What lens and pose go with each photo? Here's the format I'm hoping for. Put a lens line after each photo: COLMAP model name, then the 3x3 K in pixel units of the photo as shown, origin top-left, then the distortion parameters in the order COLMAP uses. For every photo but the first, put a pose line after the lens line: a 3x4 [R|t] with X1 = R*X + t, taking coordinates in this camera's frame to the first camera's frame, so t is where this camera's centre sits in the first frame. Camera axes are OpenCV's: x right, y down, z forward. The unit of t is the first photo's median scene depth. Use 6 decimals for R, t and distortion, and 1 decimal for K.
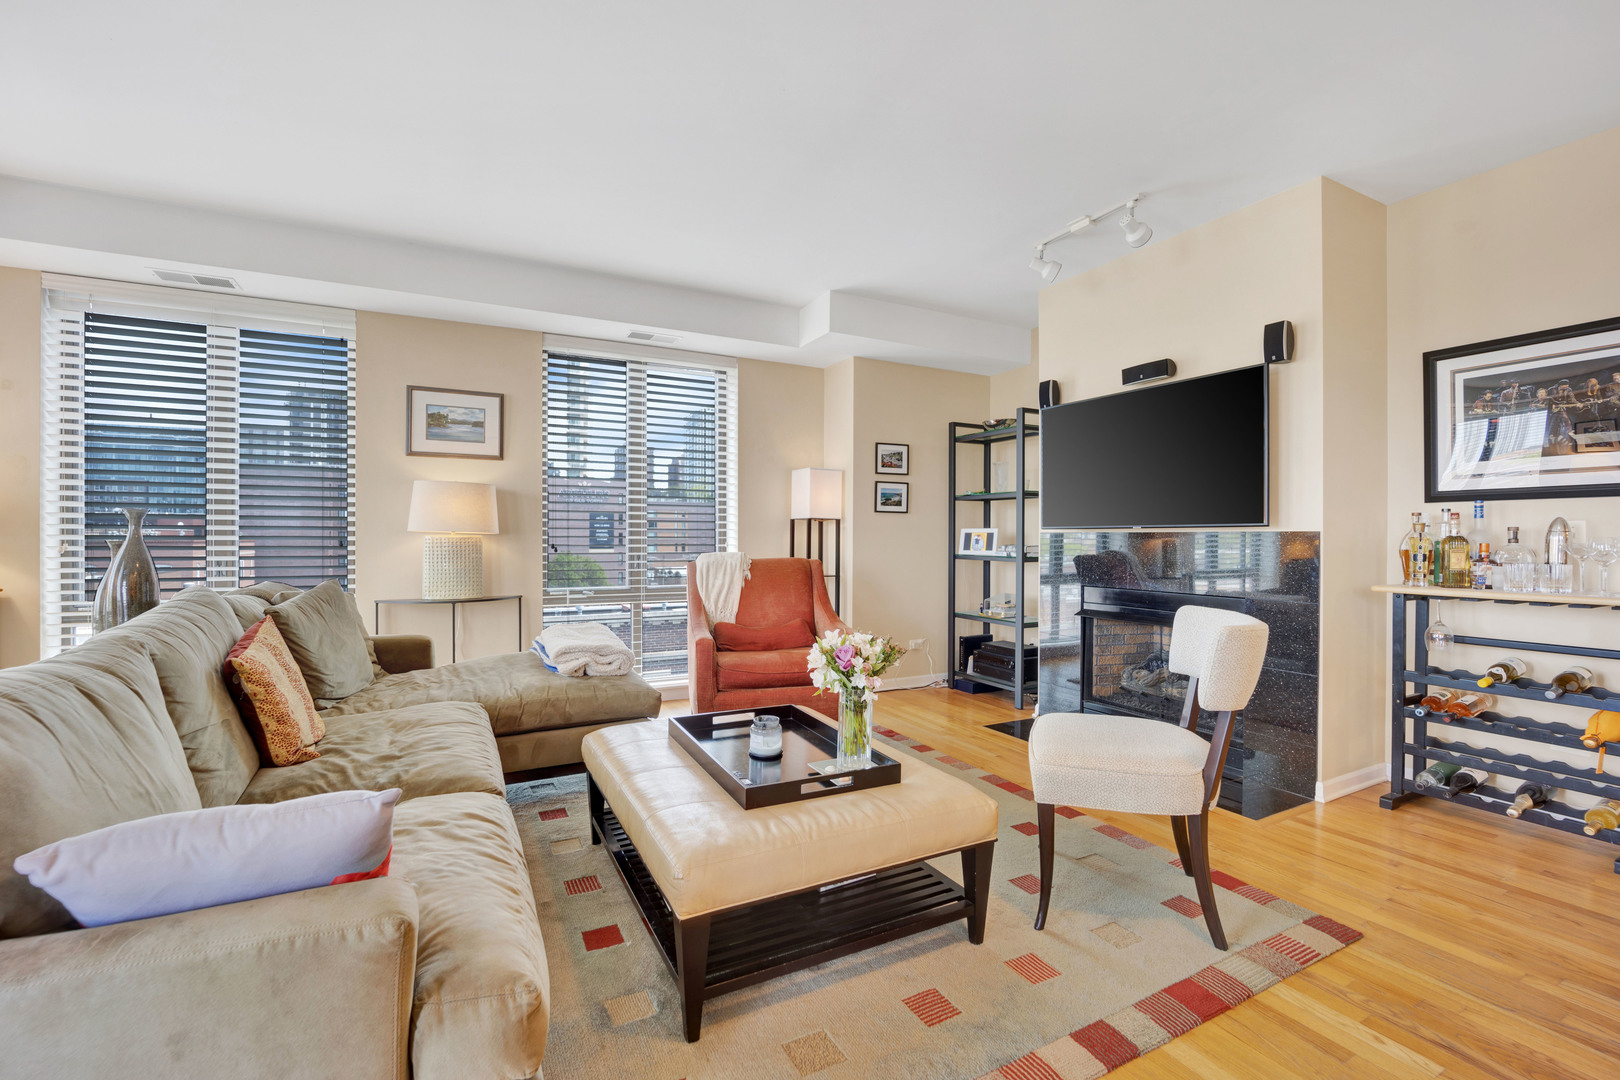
lens RADIAL K [[686.4, 0, 803.0], [0, 686.4, 540.2], [0, 0, 1]] dist [-0.028821, 0.000071]
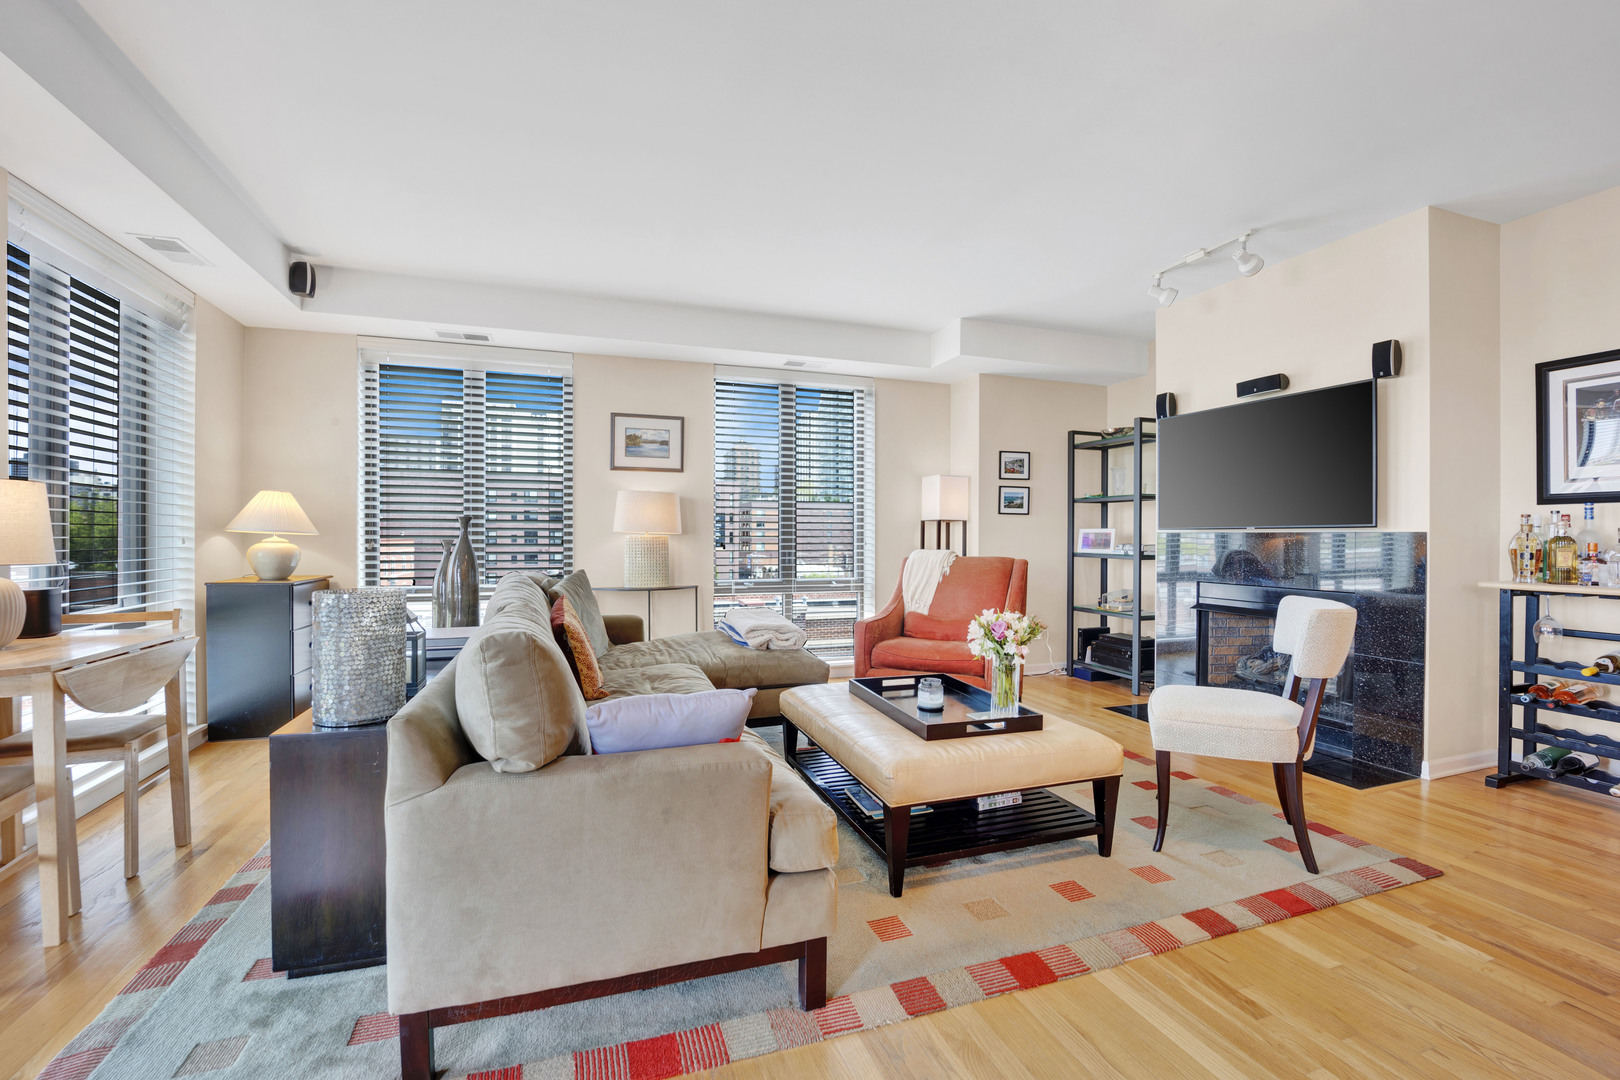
lens RADIAL K [[686.4, 0, 803.0], [0, 686.4, 540.2], [0, 0, 1]] dist [-0.028821, 0.000071]
pose [[0.989688, 0.000863, -0.143238, -0.080232], [-0.000650, 0.999999, 0.001533, -0.000567], [0.143239, -0.001424, 0.989687, -0.220975]]
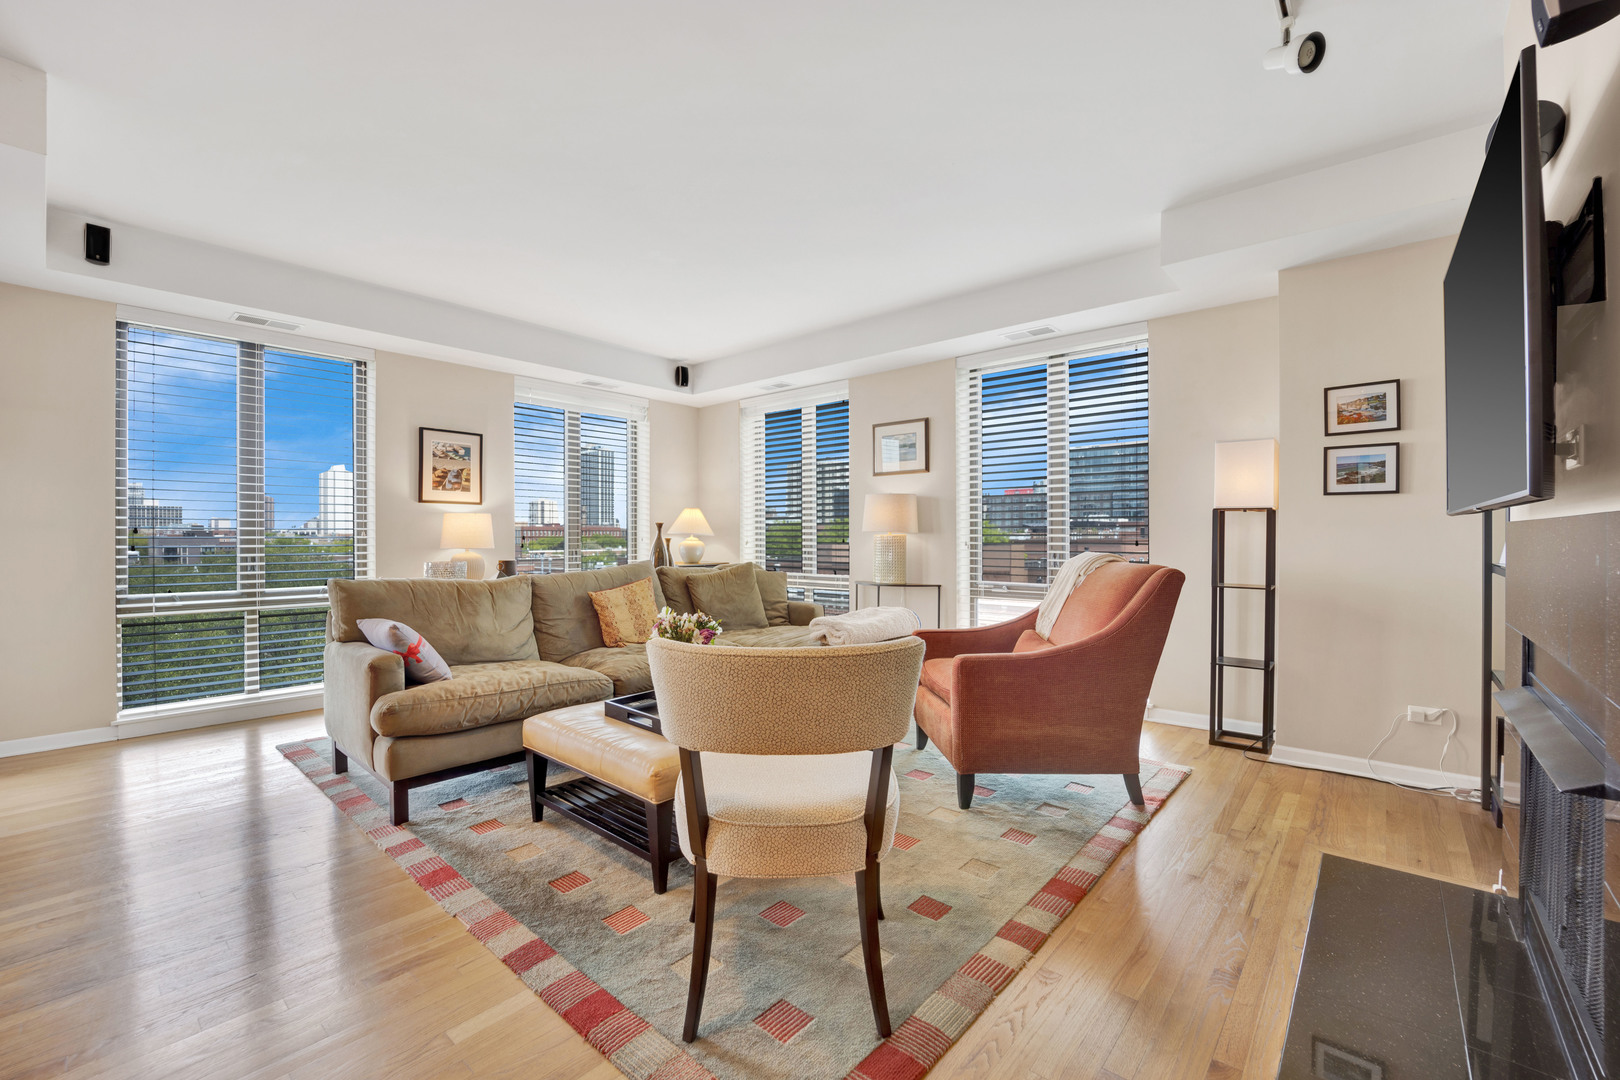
lens RADIAL K [[686.4, 0, 803.0], [0, 686.4, 540.2], [0, 0, 1]] dist [-0.028821, 0.000071]
pose [[0.357959, 0.003030, -0.933733, 0.868718], [0.004172, 0.999980, 0.004845, -0.005057], [0.933728, -0.005630, 0.357939, 0.502145]]
